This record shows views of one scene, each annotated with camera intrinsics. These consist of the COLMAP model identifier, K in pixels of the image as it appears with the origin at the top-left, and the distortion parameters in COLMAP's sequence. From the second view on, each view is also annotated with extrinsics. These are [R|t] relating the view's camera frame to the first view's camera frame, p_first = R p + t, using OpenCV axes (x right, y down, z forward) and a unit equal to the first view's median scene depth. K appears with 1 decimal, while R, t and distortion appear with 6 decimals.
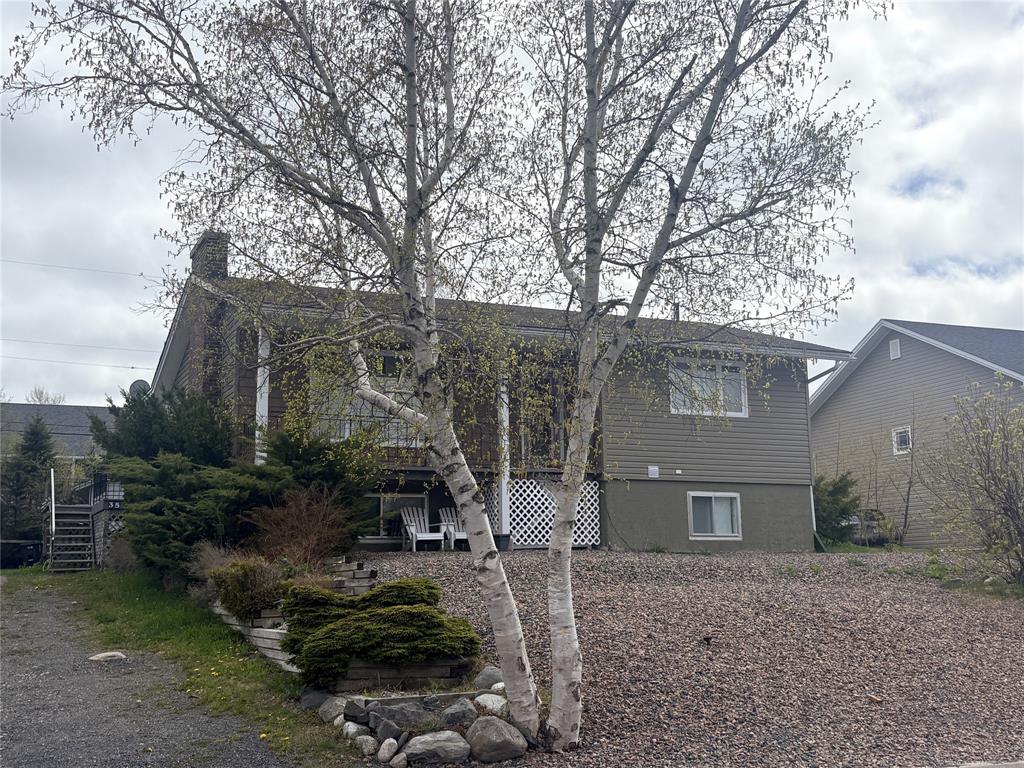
lens RADIAL K [[1149.1, 0, 512.0], [0, 1149.1, 384.0], [0, 0, 1]] dist [0.021591, -0.019643]
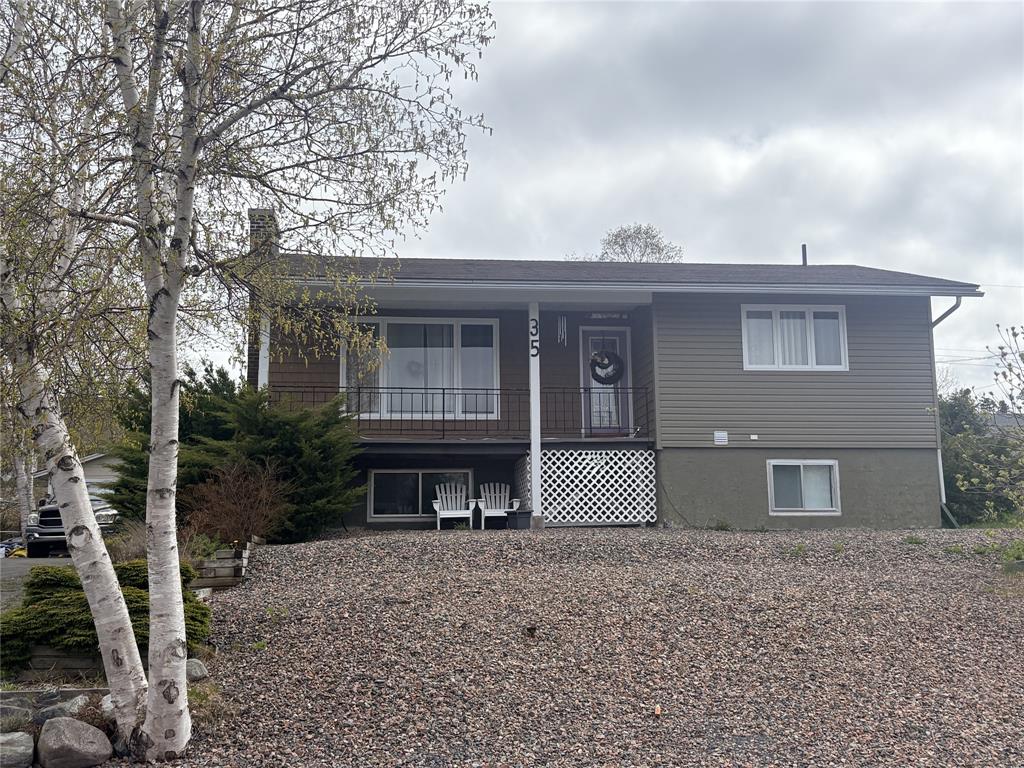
lens RADIAL K [[1149.1, 0, 512.0], [0, 1149.1, 384.0], [0, 0, 1]] dist [0.021591, -0.019643]
pose [[0.949810, -0.045220, -0.309543, 0.250165], [0.049957, 0.998724, 0.007389, 0.021480], [0.308813, -0.022482, 0.950857, 0.124105]]
